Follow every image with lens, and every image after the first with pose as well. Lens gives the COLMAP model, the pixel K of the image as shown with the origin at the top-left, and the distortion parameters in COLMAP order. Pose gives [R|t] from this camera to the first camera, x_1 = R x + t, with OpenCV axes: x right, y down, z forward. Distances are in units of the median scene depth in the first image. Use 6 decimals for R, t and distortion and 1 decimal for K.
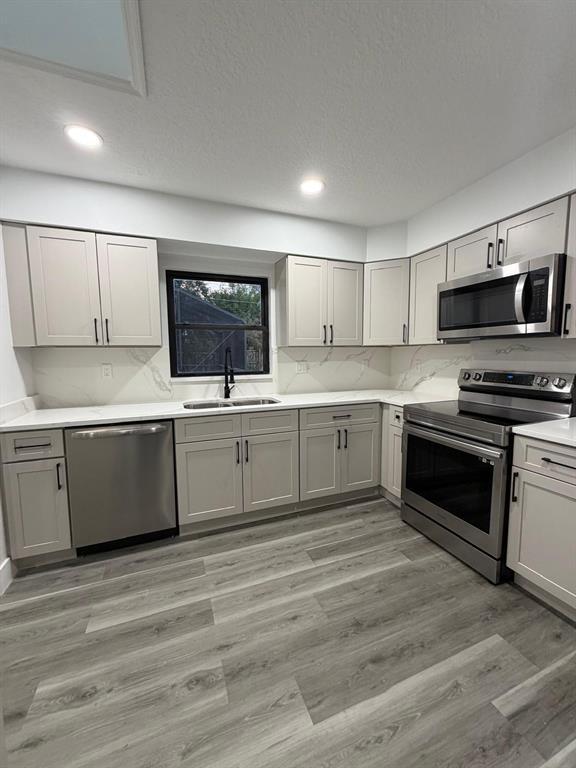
lens RADIAL K [[306.1, 0, 288.2], [0, 306.1, 382.7], [0, 0, 1]] dist [0.000963, -0.000195]
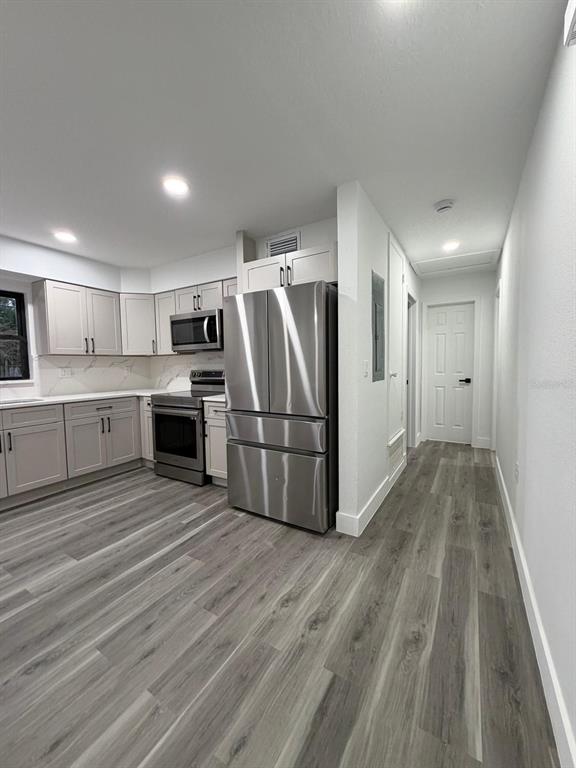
lens RADIAL K [[306.1, 0, 288.2], [0, 306.1, 382.7], [0, 0, 1]] dist [0.000963, -0.000195]
pose [[0.791545, -0.039884, 0.609808, 0.002853], [0.067250, 0.997492, -0.022051, 0.096314], [-0.607400, 0.058464, 0.792242, -0.601520]]
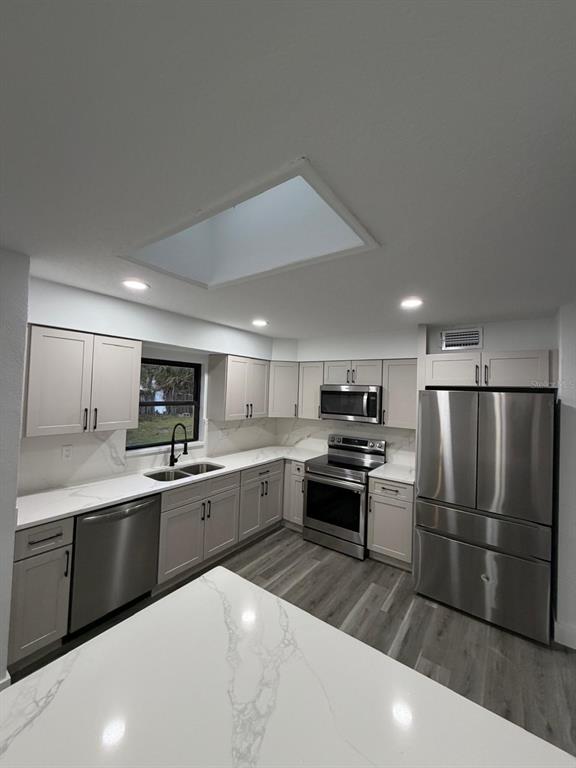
lens RADIAL K [[306.1, 0, 288.2], [0, 306.1, 382.7], [0, 0, 1]] dist [0.000963, -0.000195]
pose [[0.840468, 0.049941, 0.539554, -0.582326], [0.011362, 0.993900, -0.109694, -0.162460], [-0.541741, 0.098325, 0.834774, -0.311730]]
